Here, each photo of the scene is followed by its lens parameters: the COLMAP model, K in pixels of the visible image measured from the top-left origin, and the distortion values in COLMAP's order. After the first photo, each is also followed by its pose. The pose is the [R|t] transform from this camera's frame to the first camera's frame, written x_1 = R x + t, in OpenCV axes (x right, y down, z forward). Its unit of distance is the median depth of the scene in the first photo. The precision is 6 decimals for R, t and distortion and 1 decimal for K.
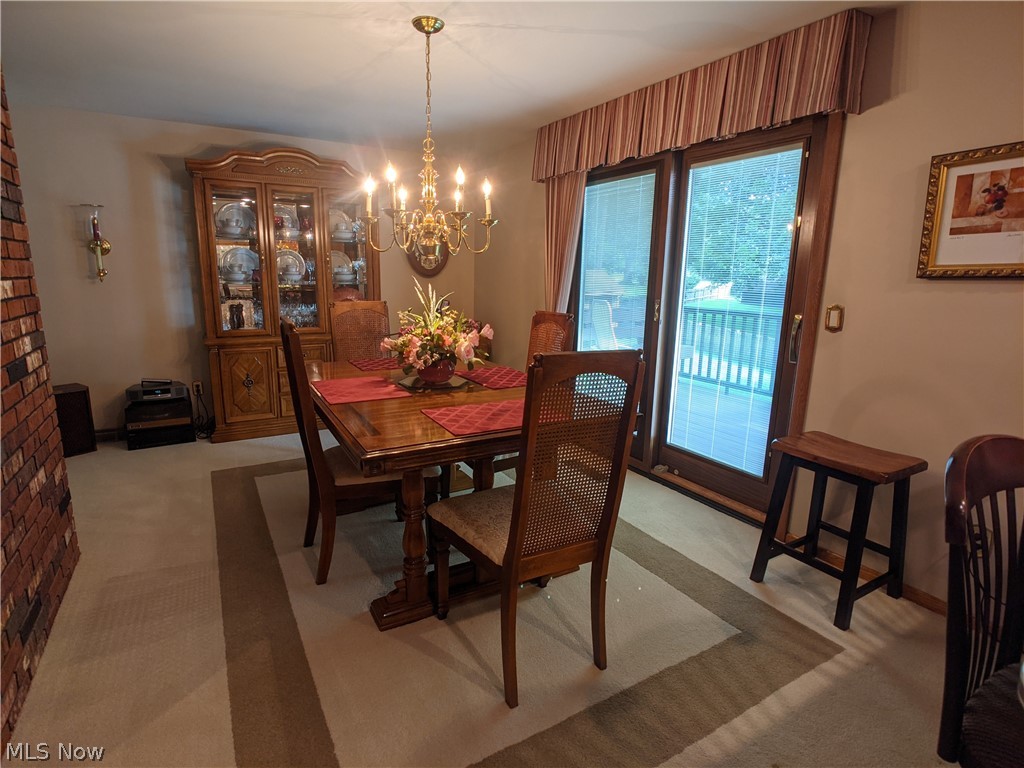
lens RADIAL K [[521.3, 0, 506.1], [0, 521.3, 386.1], [0, 0, 1]] dist [-0.018284, 0.002051]
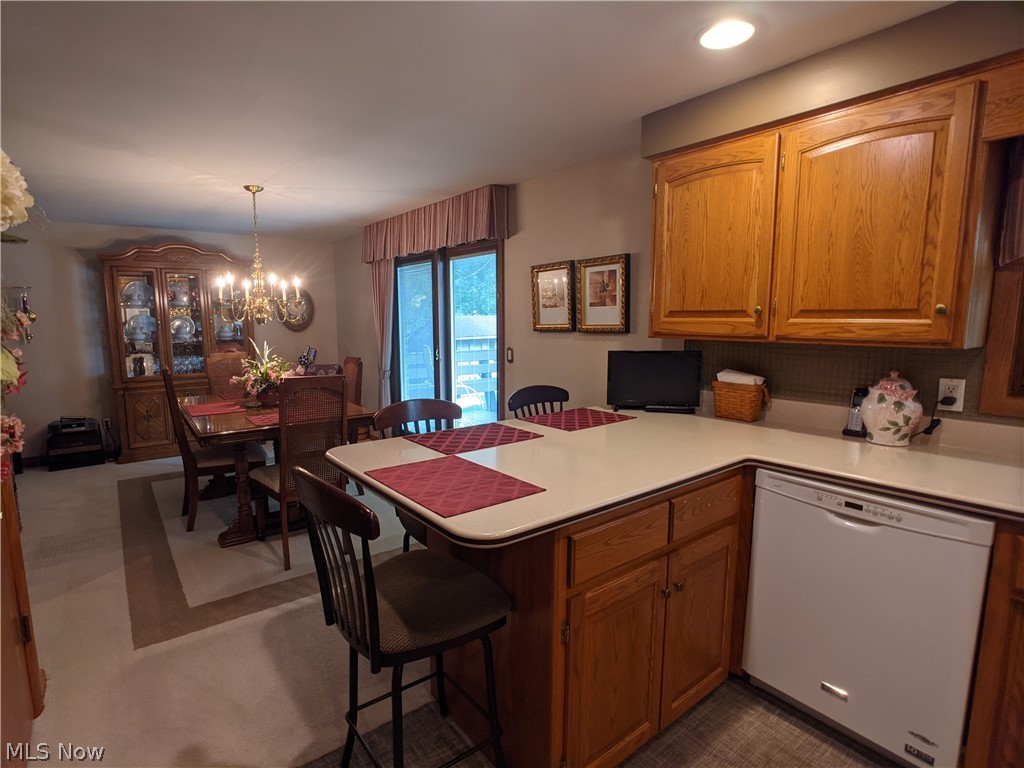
lens RADIAL K [[521.3, 0, 491.0], [0, 521.3, 394.0], [0, 0, 1]] dist [-0.018284, 0.002051]
pose [[0.993825, -0.037857, 0.104300, 0.241732], [0.044684, 0.996955, -0.063910, 0.061964], [-0.101563, 0.068176, 0.992490, -0.407230]]
